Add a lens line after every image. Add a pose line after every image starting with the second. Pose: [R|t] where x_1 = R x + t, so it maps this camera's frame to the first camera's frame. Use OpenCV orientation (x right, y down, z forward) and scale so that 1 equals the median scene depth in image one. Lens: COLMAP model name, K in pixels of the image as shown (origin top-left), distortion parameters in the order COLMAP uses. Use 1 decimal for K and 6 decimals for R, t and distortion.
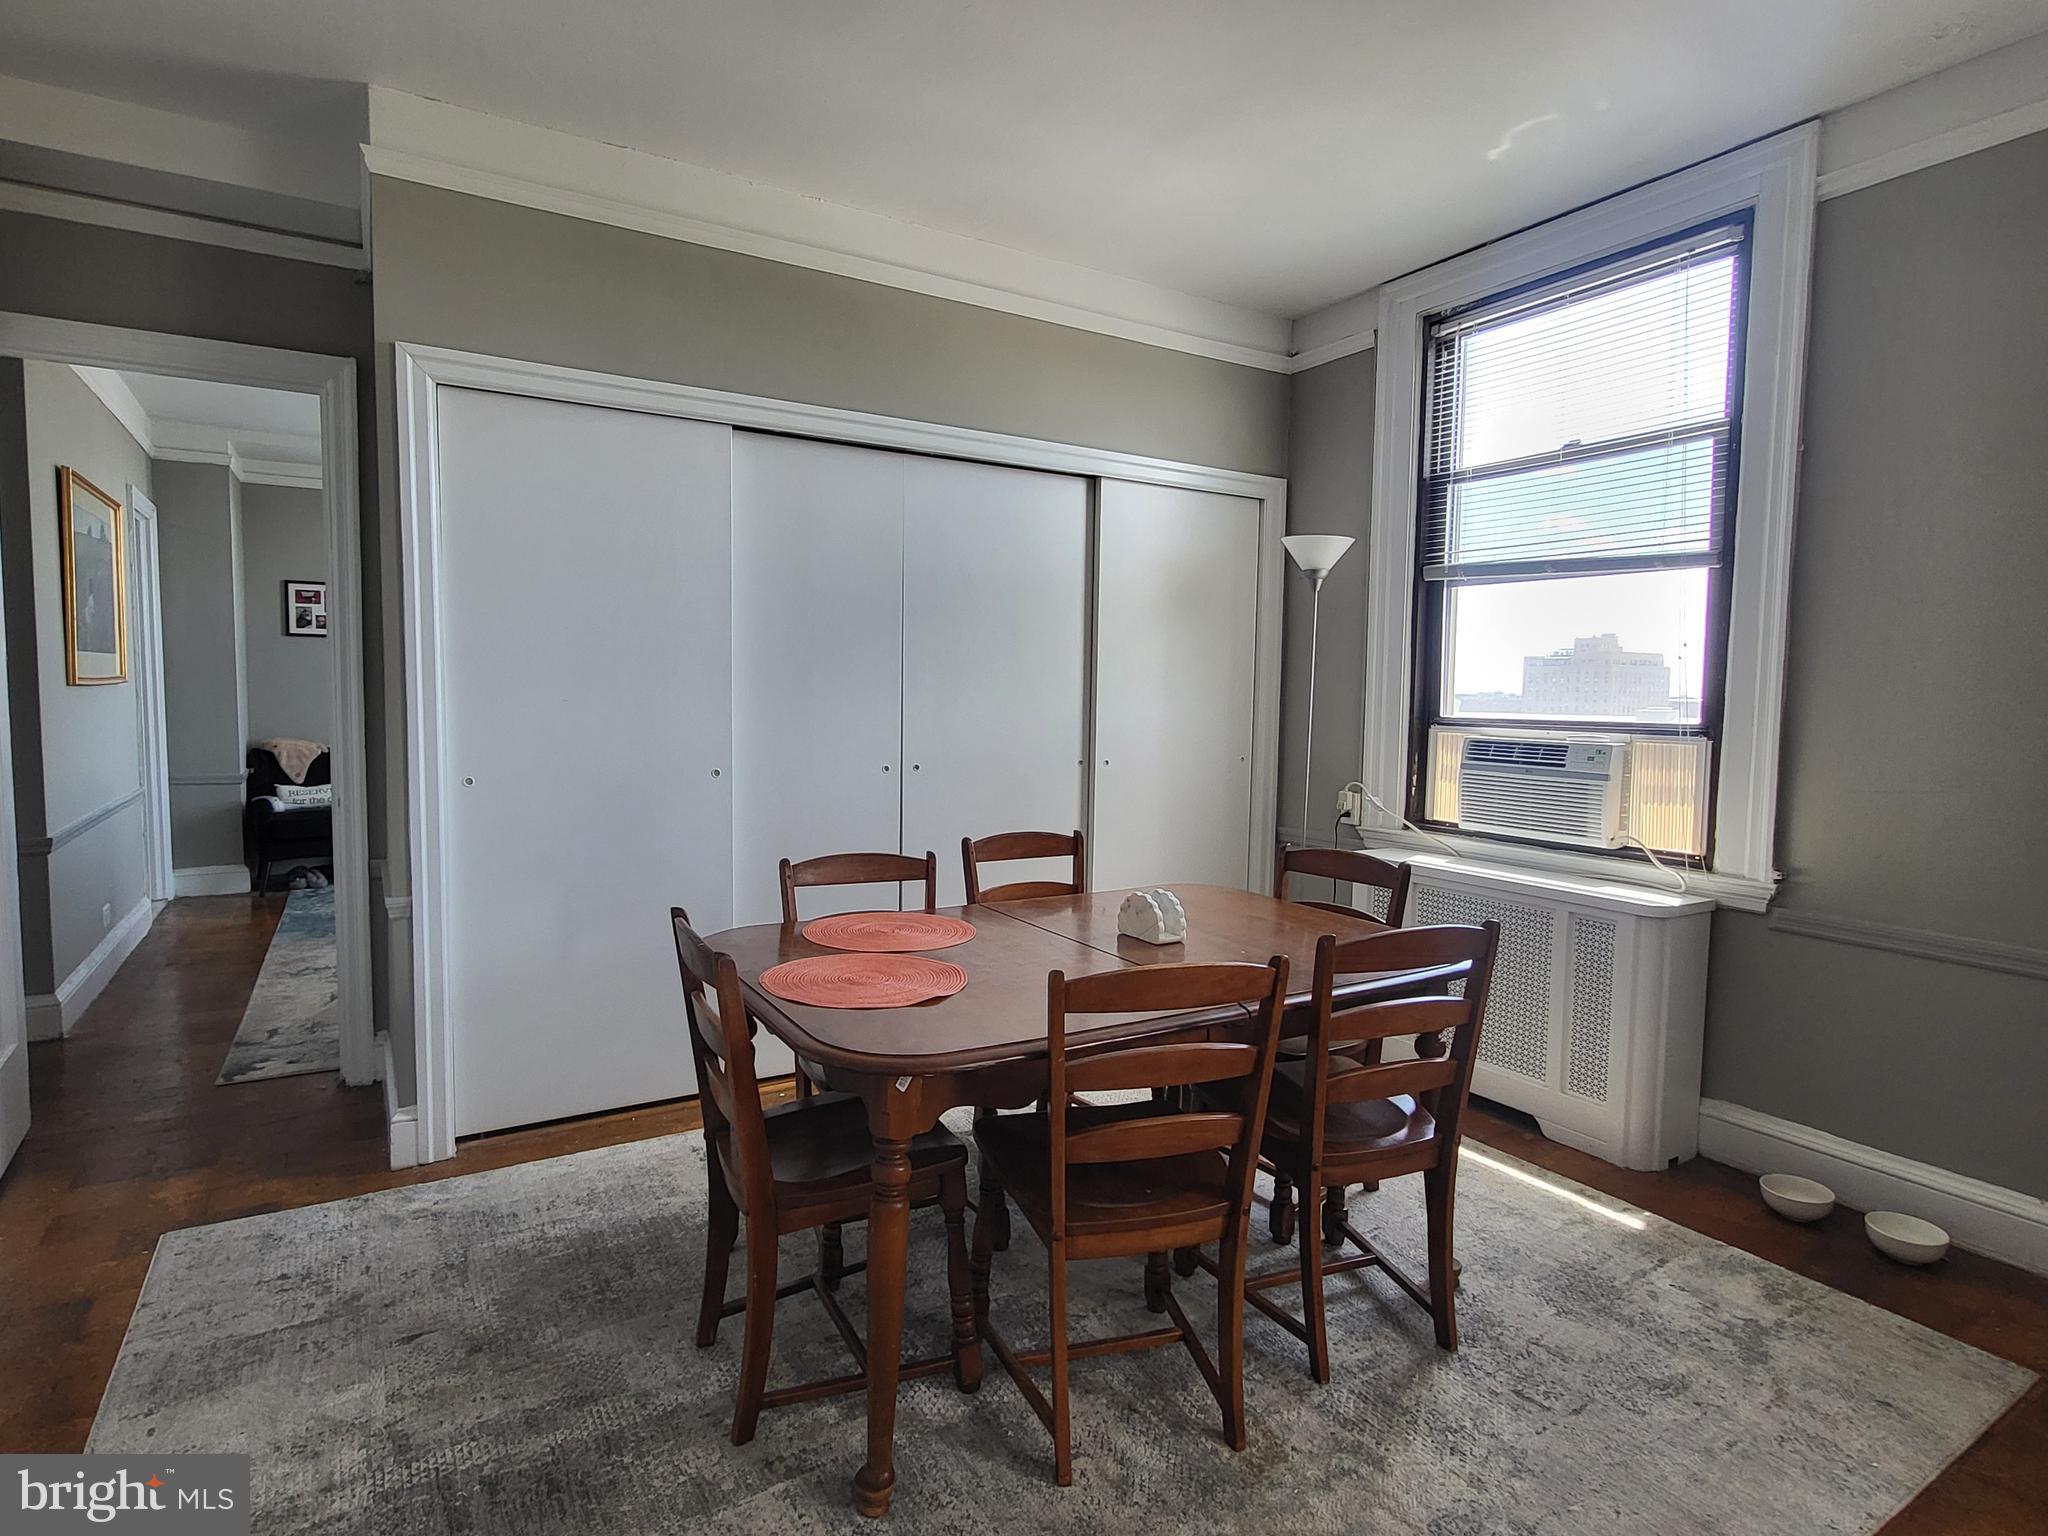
lens RADIAL K [[1087.4, 0, 1009.2], [0, 1087.4, 773.2], [0, 0, 1]] dist [-0.015138, 0.000053]
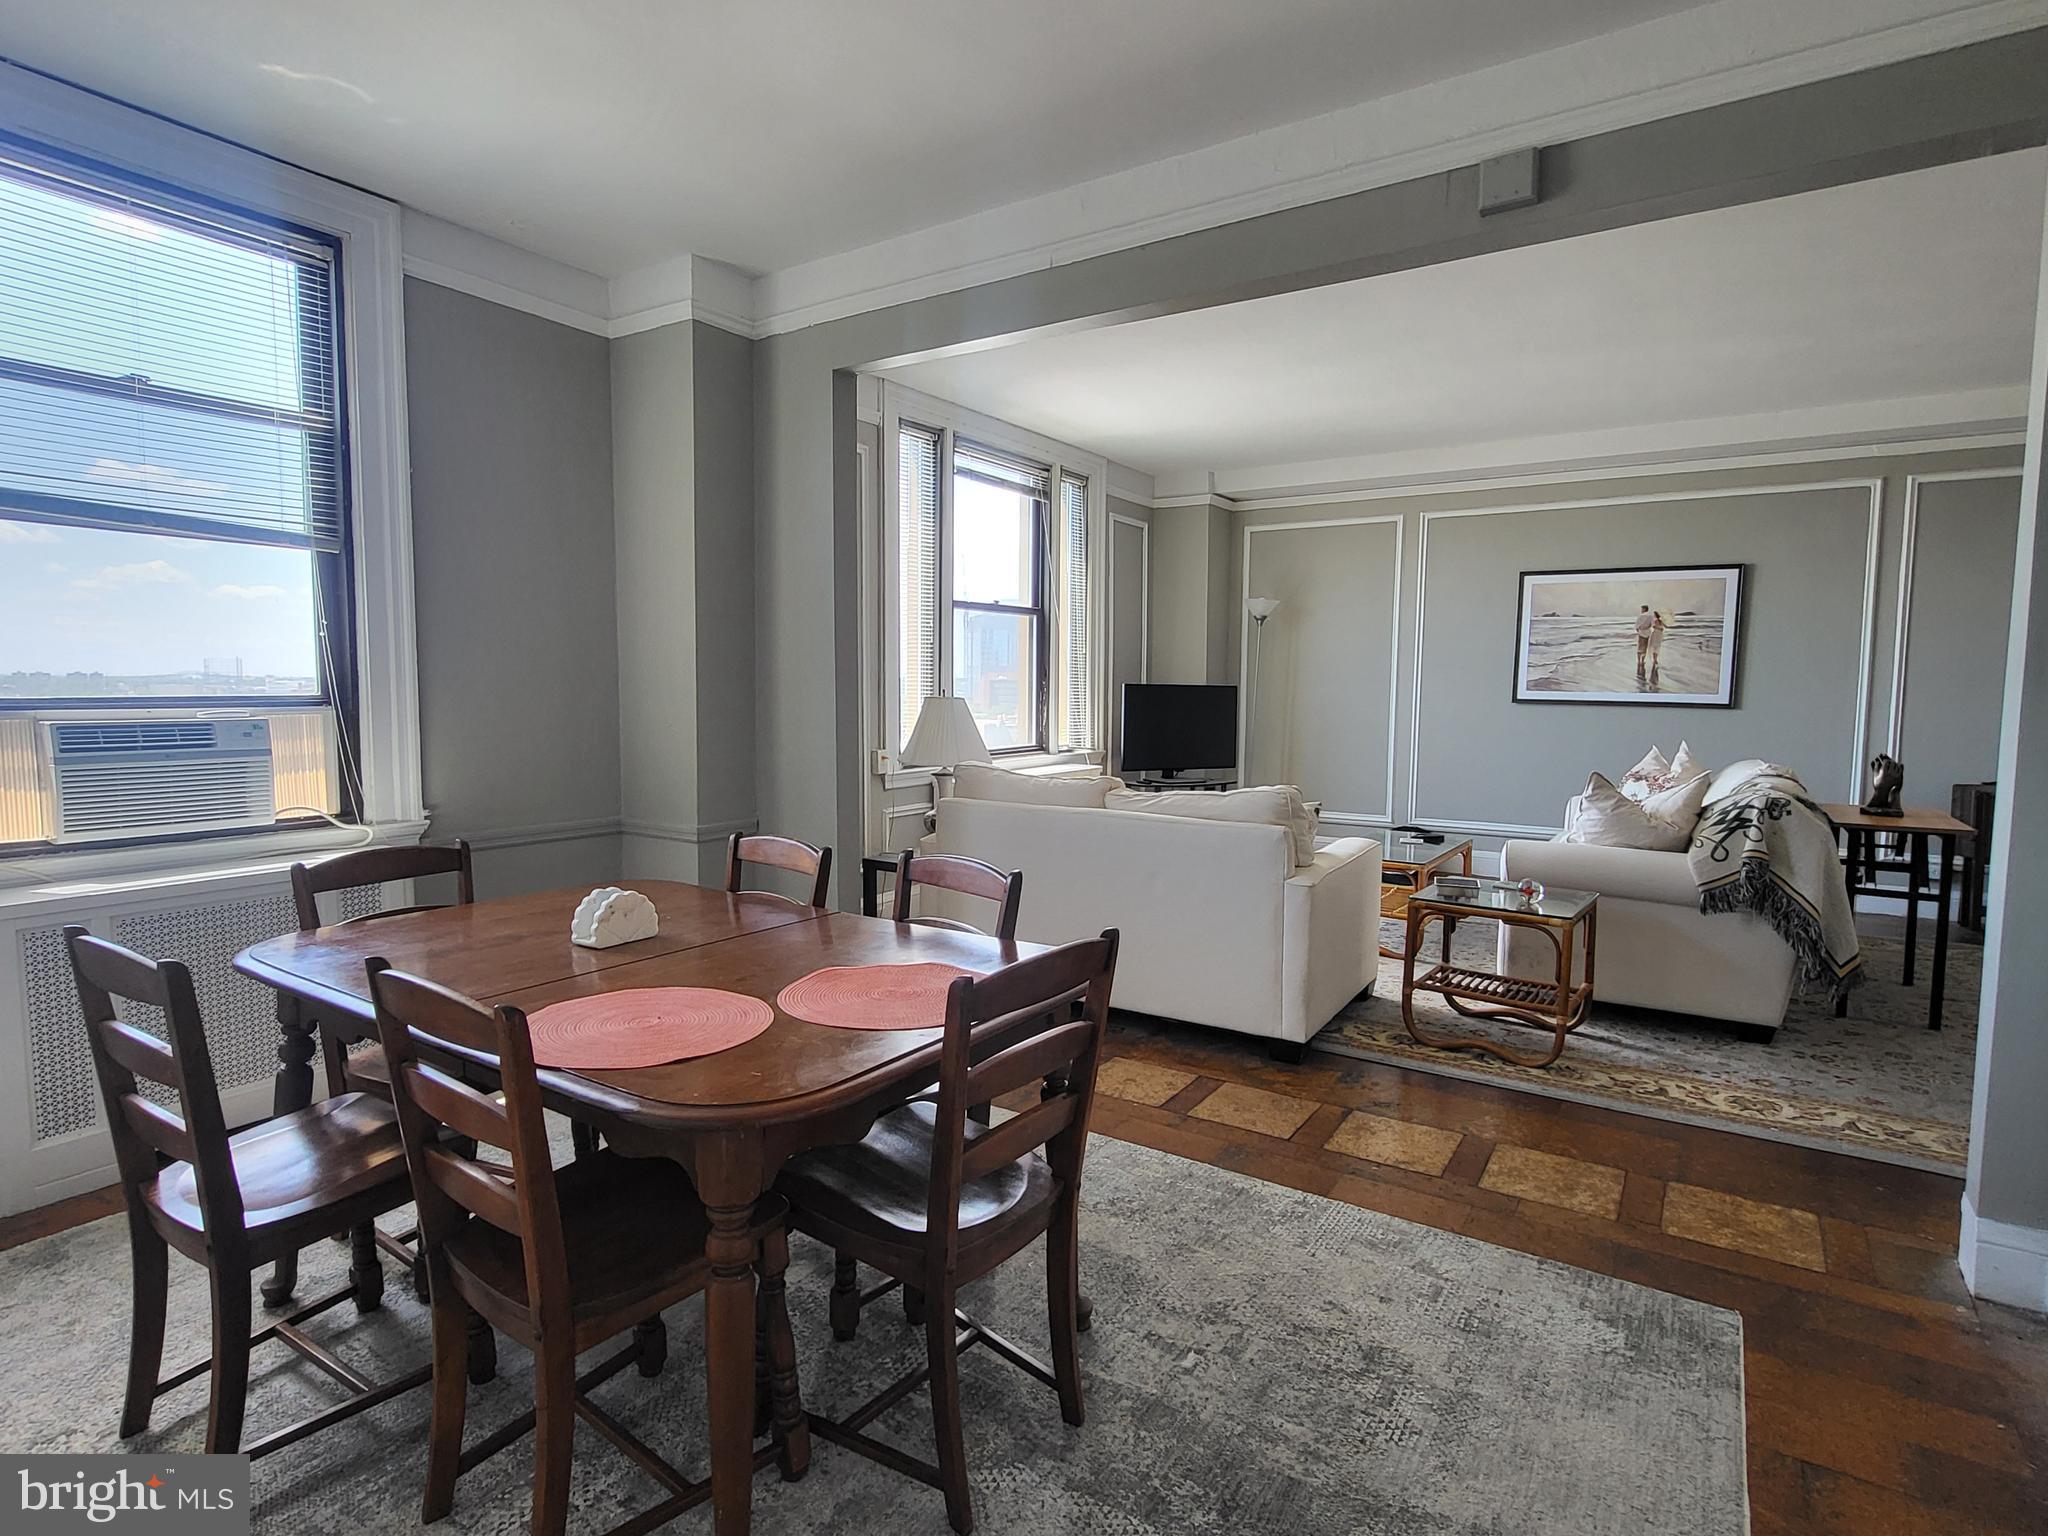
lens RADIAL K [[1077.8, 0, 1000.2], [0, 1077.8, 760.1], [0, 0, 1]] dist [-0.000230, 0.000189]
pose [[-0.423193, -0.083380, 0.902195, -0.592084], [0.057050, 0.991328, 0.118378, -0.064609], [-0.904242, 0.101567, -0.414767, 0.780622]]
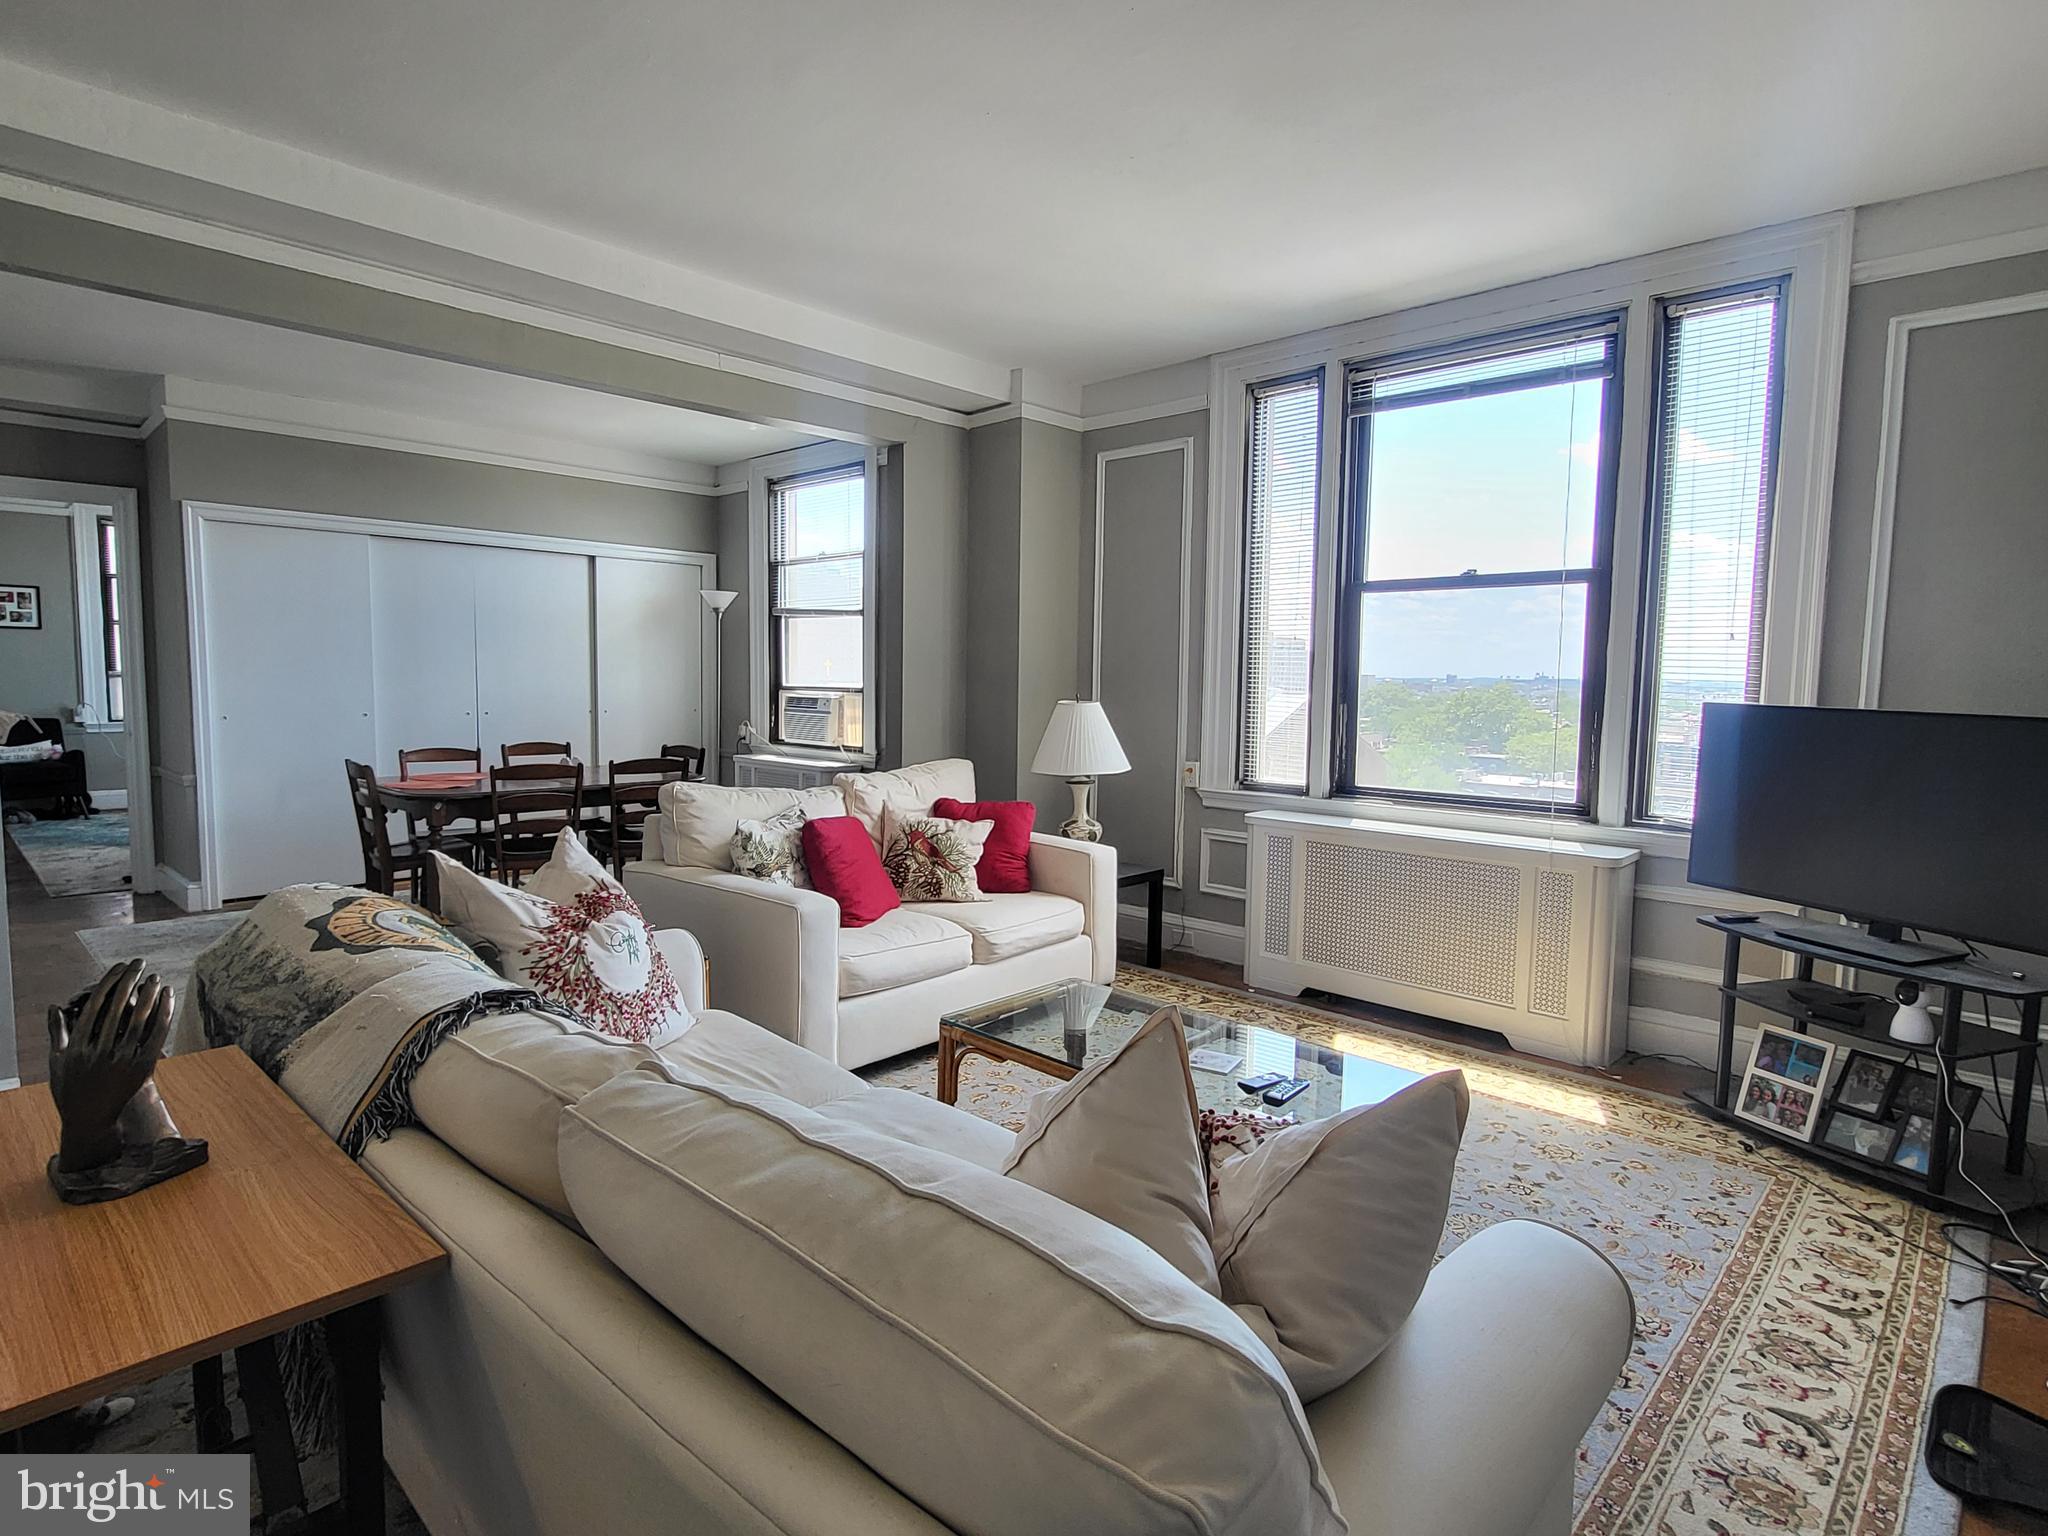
lens RADIAL K [[1077.8, 0, 1000.2], [0, 1077.8, 760.1], [0, 0, 1]] dist [-0.000230, 0.000189]
pose [[0.965292, -0.021976, 0.260248, 0.311972], [0.019655, 0.999740, 0.011520, 0.078306], [-0.260434, -0.006005, 0.965473, -1.126479]]
